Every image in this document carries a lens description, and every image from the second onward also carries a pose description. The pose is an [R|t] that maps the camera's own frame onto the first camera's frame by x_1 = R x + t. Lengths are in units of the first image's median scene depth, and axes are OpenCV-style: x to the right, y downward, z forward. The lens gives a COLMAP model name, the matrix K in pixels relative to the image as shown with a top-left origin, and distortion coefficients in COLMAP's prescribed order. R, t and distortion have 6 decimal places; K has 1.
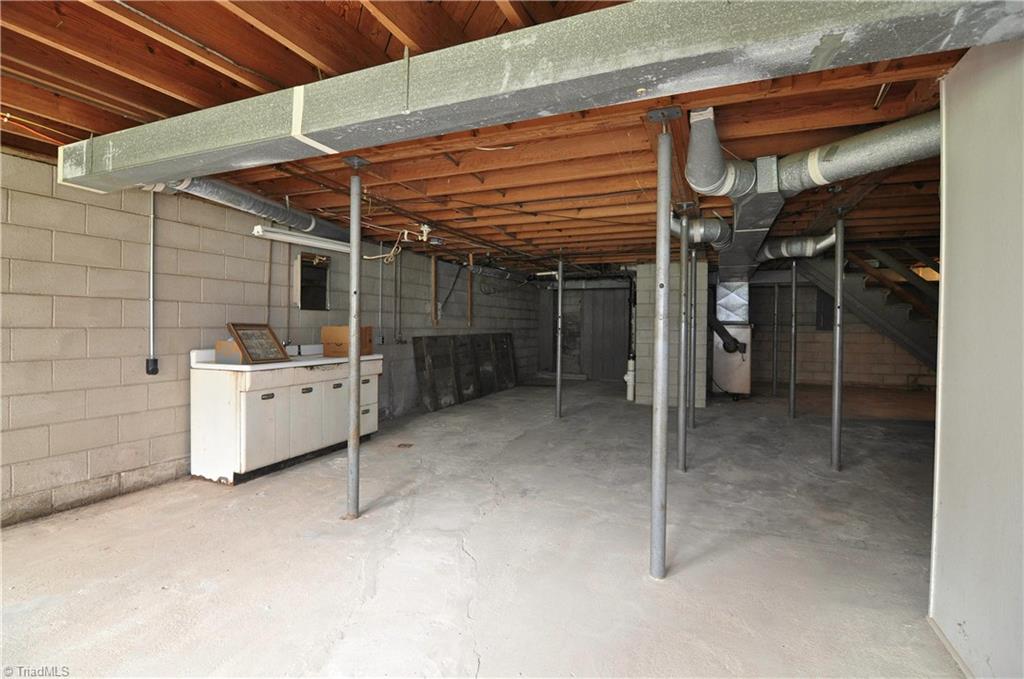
lens RADIAL K [[491.9, 0, 512.0], [0, 491.9, 339.5], [0, 0, 1]] dist [0.000101, -0.000016]
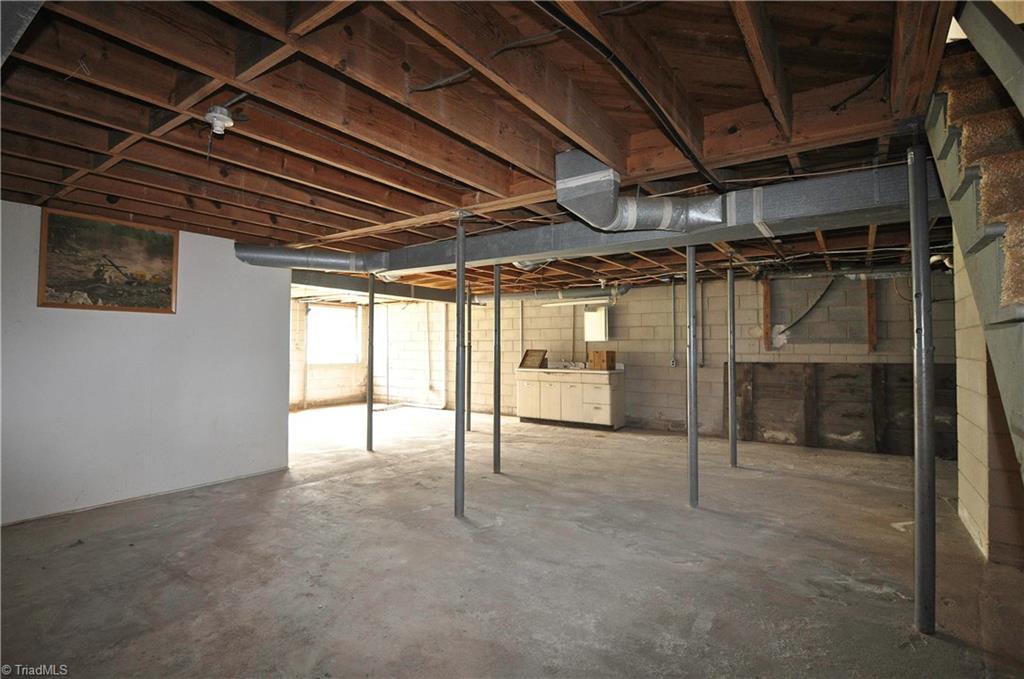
lens RADIAL K [[491.9, 0, 512.0], [0, 491.9, 339.5], [0, 0, 1]] dist [0.000101, -0.000016]
pose [[-0.202260, -0.028371, -0.978921, 0.892502], [-0.030457, 0.999279, -0.022668, -0.014793], [0.978858, 0.025230, -0.202978, 0.763342]]
